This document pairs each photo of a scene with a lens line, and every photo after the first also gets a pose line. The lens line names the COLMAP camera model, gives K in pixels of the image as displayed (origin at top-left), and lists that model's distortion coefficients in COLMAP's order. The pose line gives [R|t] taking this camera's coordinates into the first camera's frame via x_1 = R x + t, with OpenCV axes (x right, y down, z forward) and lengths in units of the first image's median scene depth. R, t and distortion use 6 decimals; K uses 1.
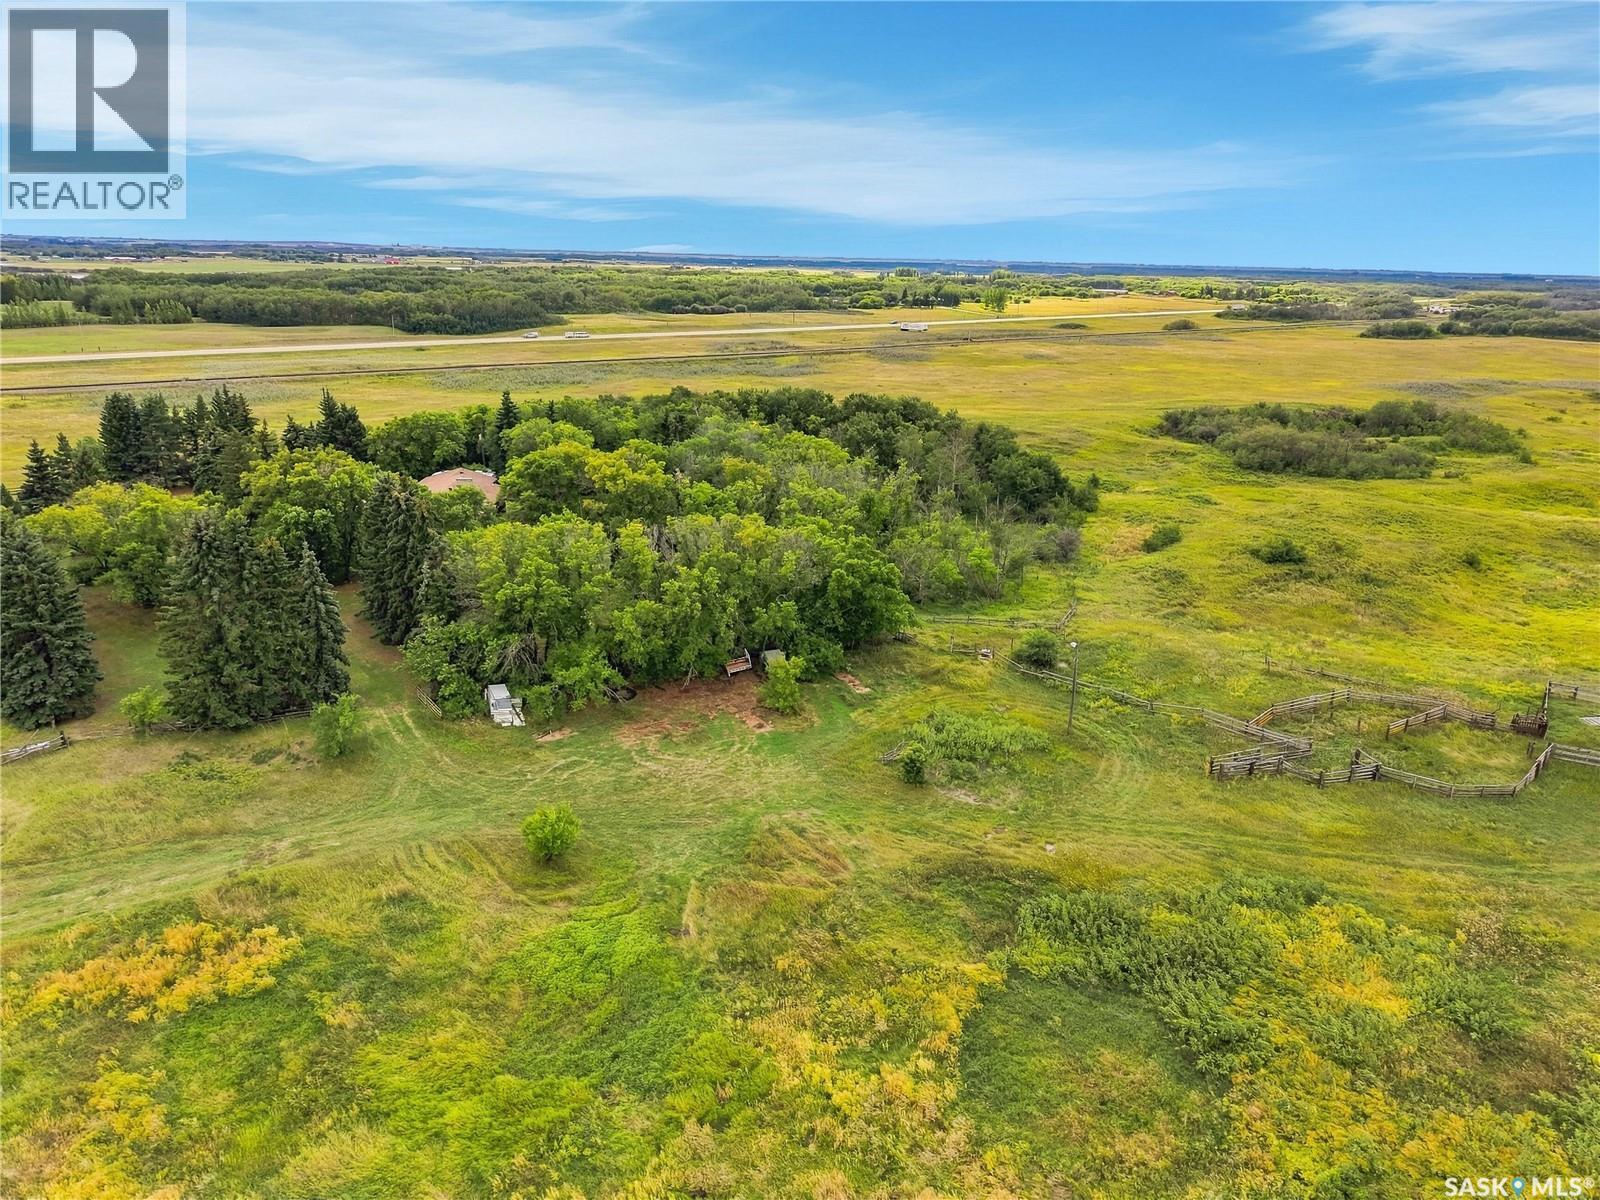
lens RADIAL K [[1029.1, 0, 800.0], [0, 1029.1, 600.0], [0, 0, 1]] dist [0.029227, -0.021672]
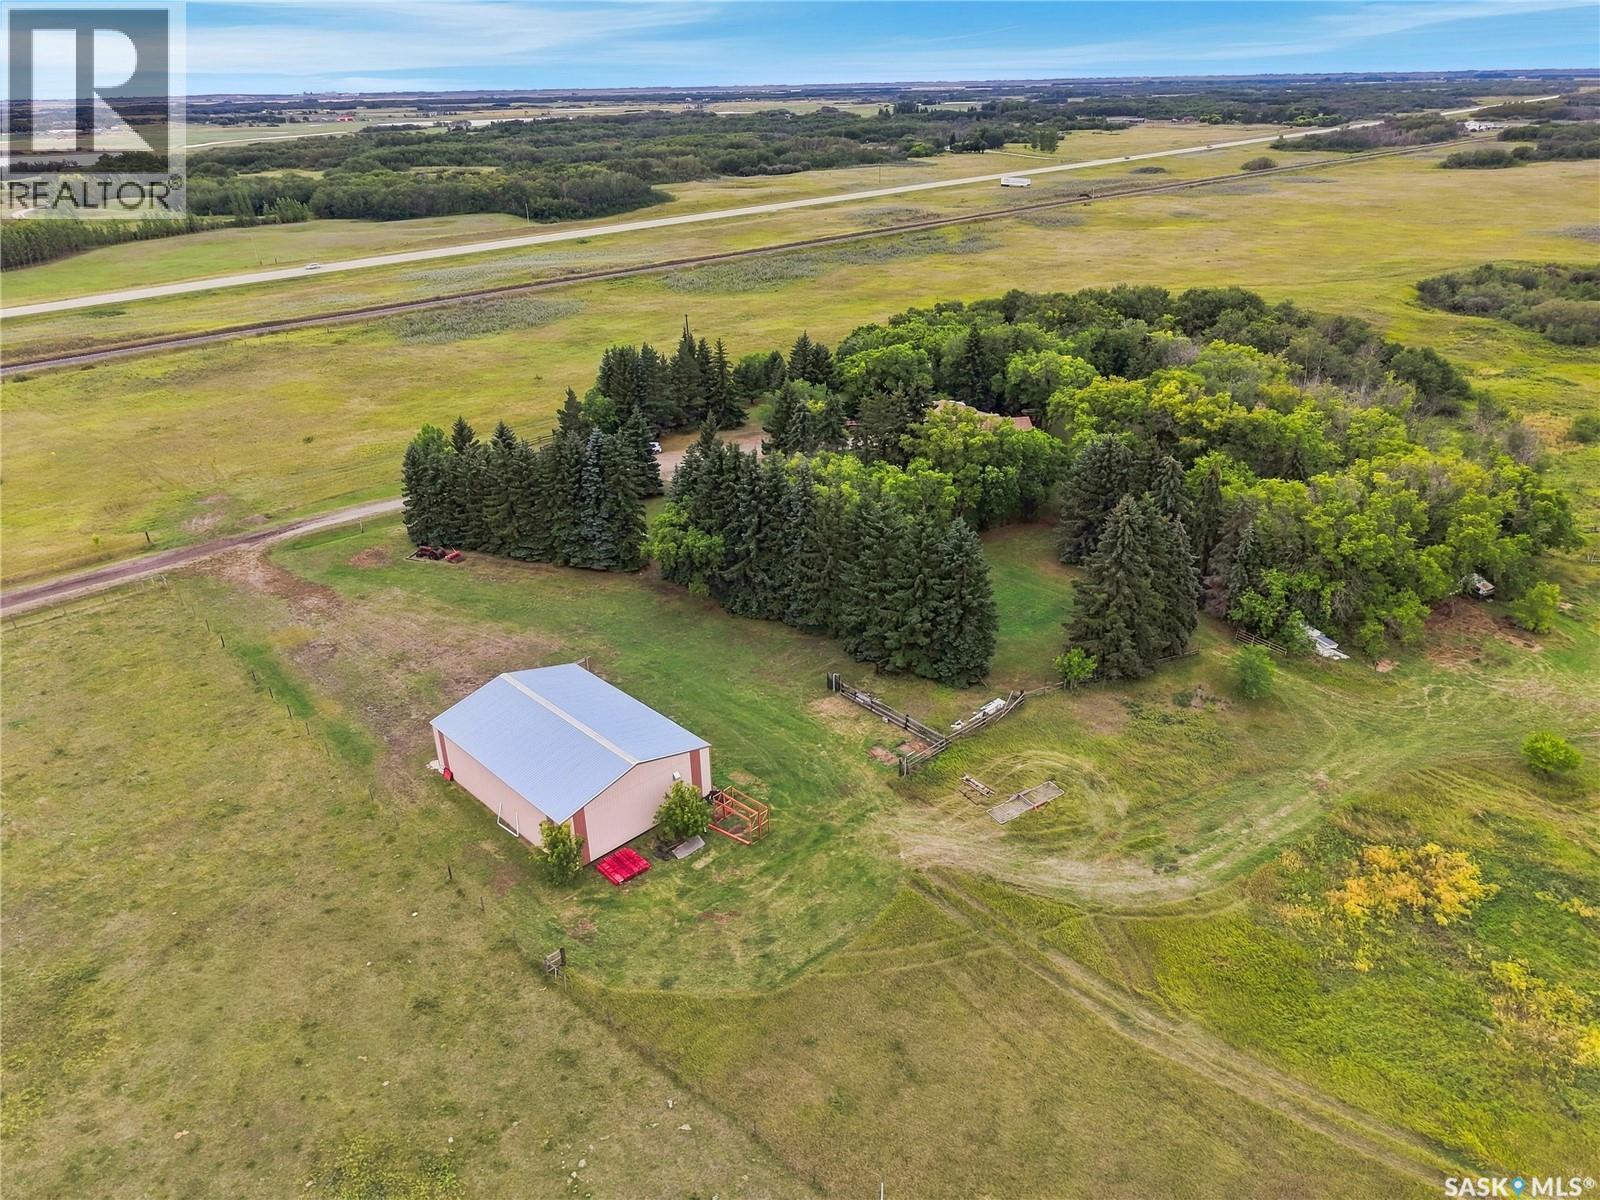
lens RADIAL K [[1029.1, 0, 800.0], [0, 1029.1, 600.0], [0, 0, 1]] dist [0.029227, -0.021672]
pose [[0.997524, -0.061902, 0.033377, -0.326020], [0.056536, 0.988118, 0.142923, -0.052121], [-0.041828, -0.140682, 0.989171, -0.046464]]
